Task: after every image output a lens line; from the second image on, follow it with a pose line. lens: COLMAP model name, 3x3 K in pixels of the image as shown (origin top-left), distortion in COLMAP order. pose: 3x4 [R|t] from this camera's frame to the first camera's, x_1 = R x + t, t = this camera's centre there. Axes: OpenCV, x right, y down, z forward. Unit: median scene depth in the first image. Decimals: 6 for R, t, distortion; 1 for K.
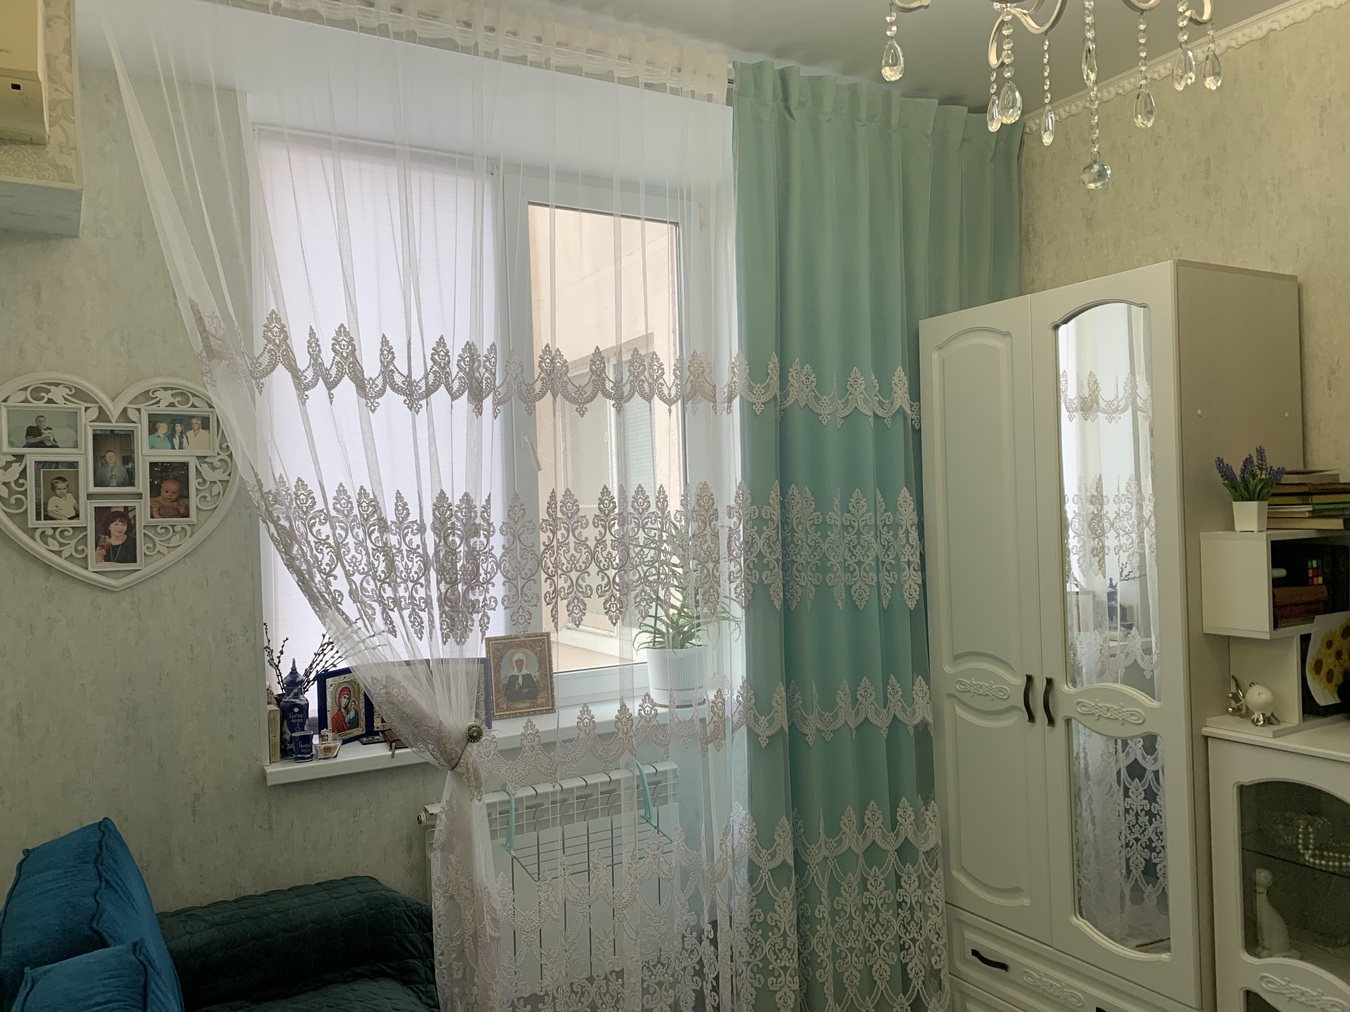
lens RADIAL K [[1029.7, 0, 675.0], [0, 1029.7, 506.0], [0, 0, 1]] dist [0.063549, -0.079642]
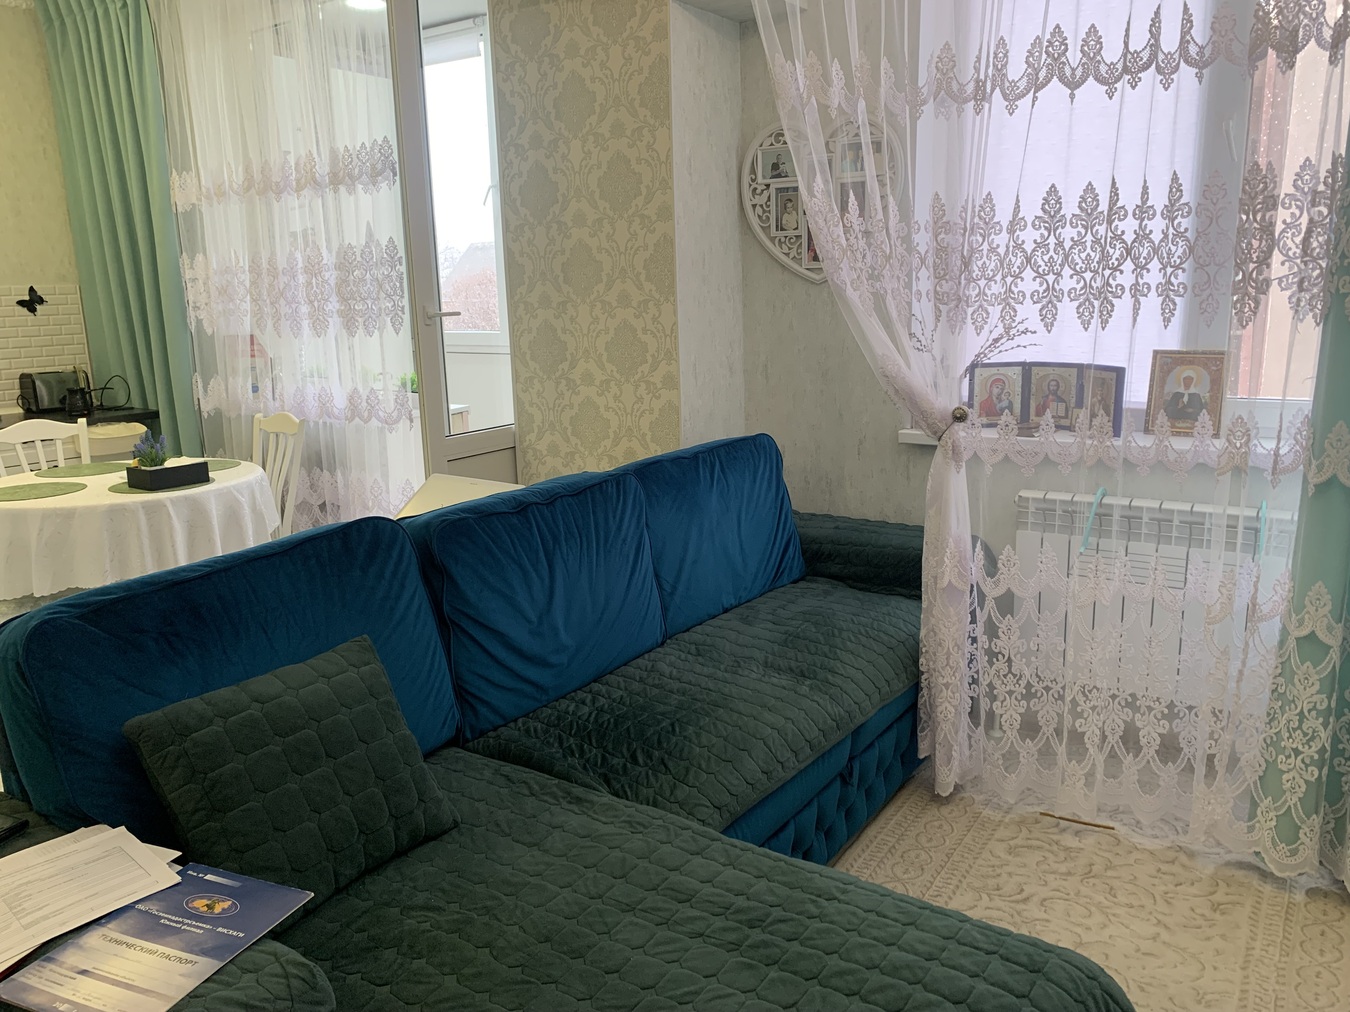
lens RADIAL K [[1029.7, 0, 675.0], [0, 1029.7, 506.0], [0, 0, 1]] dist [0.063549, -0.079642]
pose [[0.426801, 0.205883, -0.880598, 0.589182], [0.015084, 0.971985, 0.234560, 0.039880], [0.904220, -0.113394, 0.411738, 0.206233]]
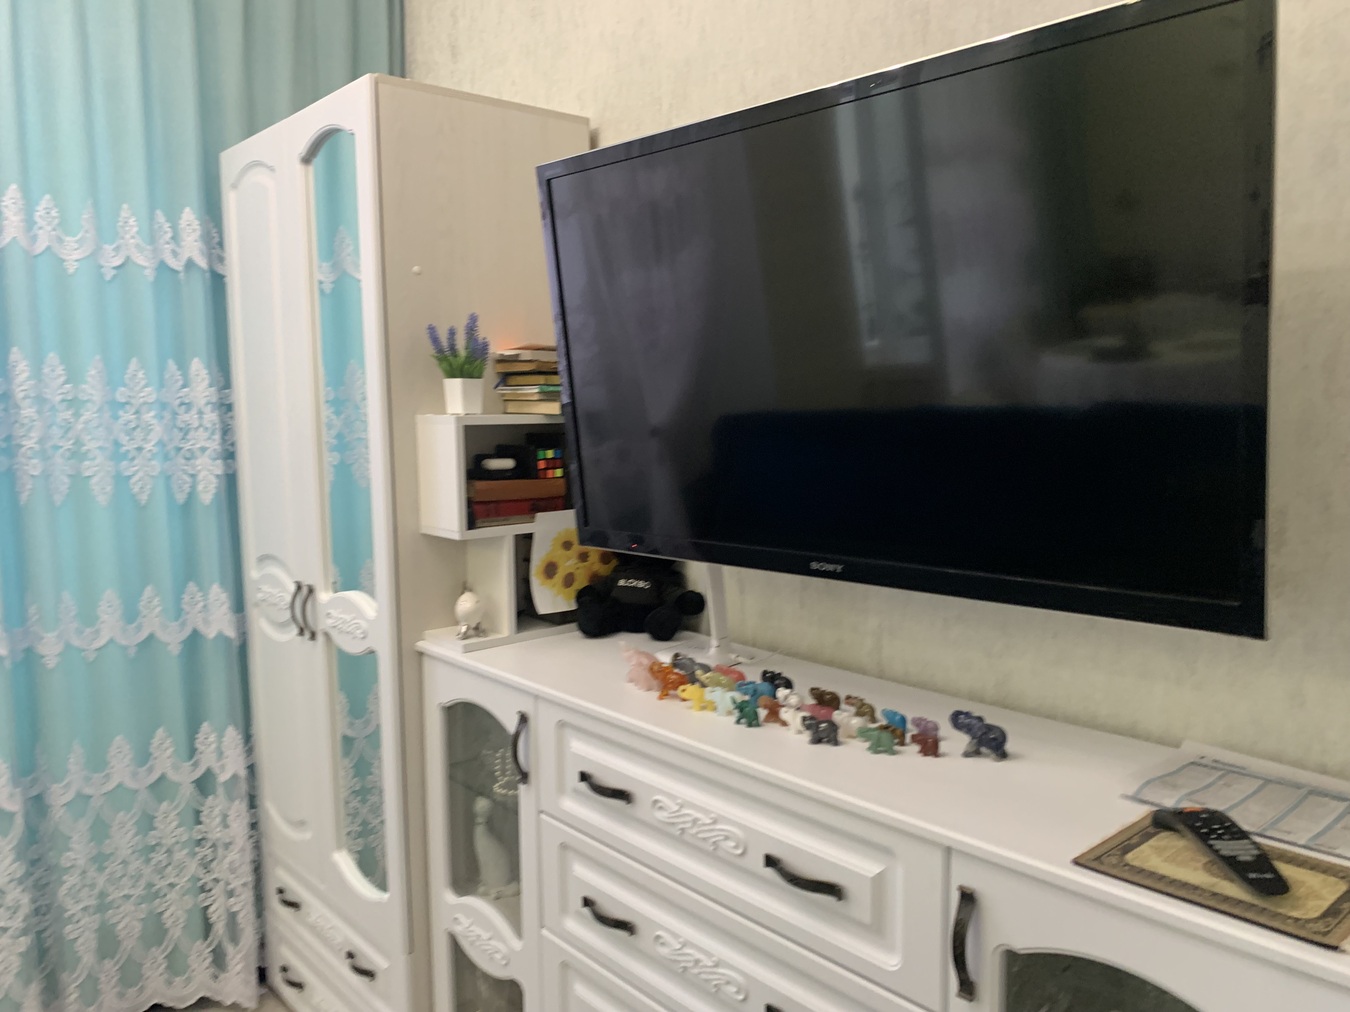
lens RADIAL K [[1029.7, 0, 675.0], [0, 1029.7, 506.0], [0, 0, 1]] dist [0.063549, -0.079642]
pose [[0.982183, 0.003455, 0.187895, 0.468004], [-0.022787, 0.994643, 0.100829, 0.007739], [-0.186540, -0.103314, 0.977000, 0.110758]]
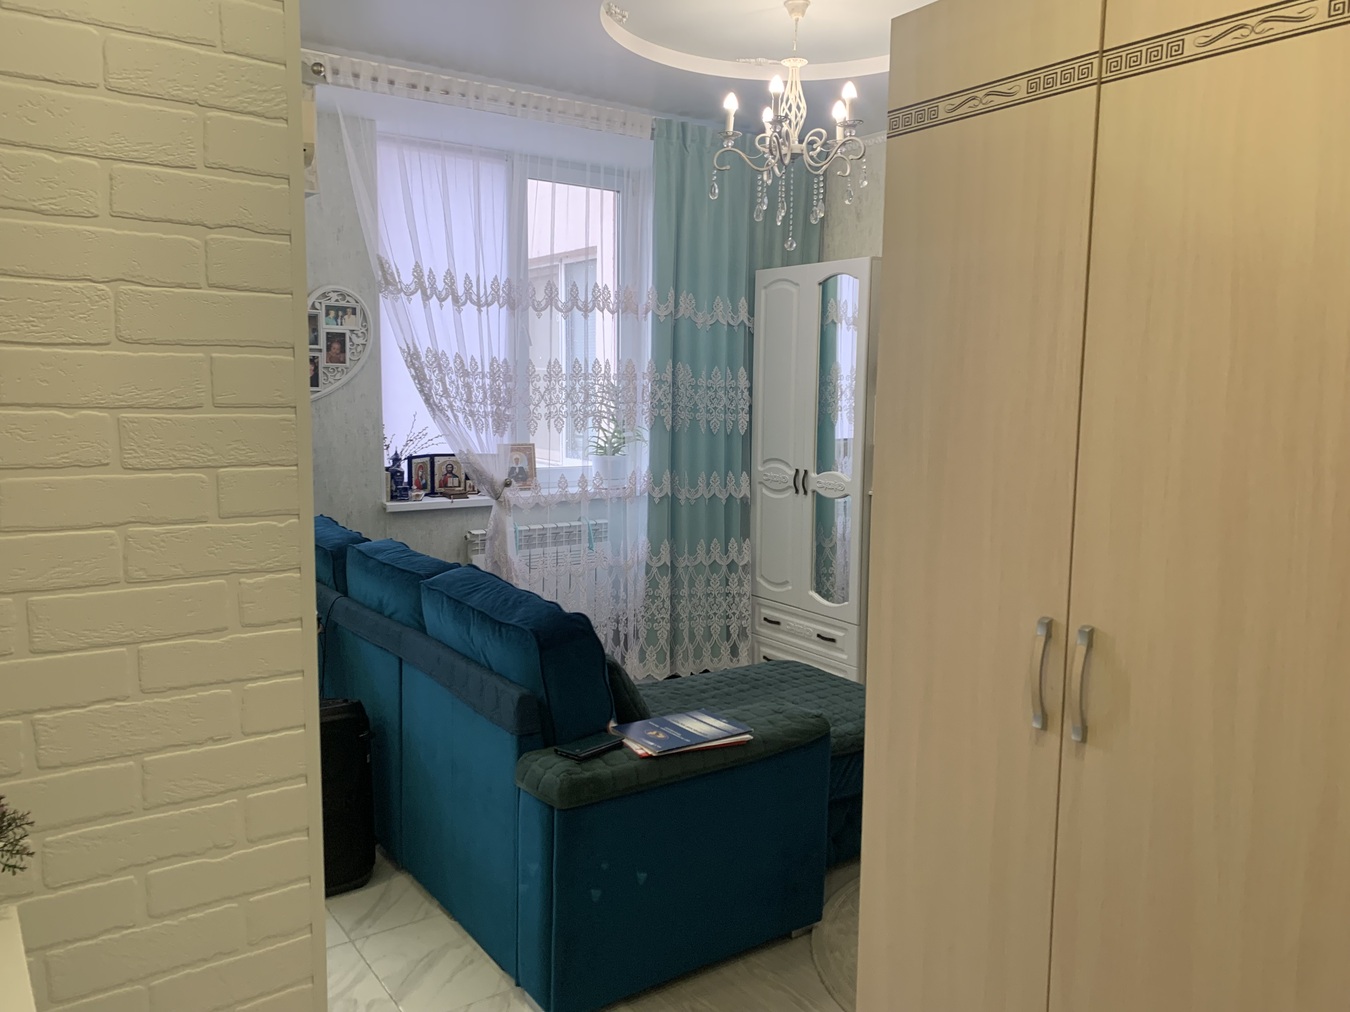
lens RADIAL K [[1021.9, 0, 692.1], [0, 1021.9, 488.2], [0, 0, 1]] dist [0.126056, -0.249286]
pose [[0.994568, 0.034906, 0.098058, -0.031927], [-0.045301, 0.993347, 0.105872, 0.007768], [-0.093710, -0.109740, 0.989533, -0.812242]]
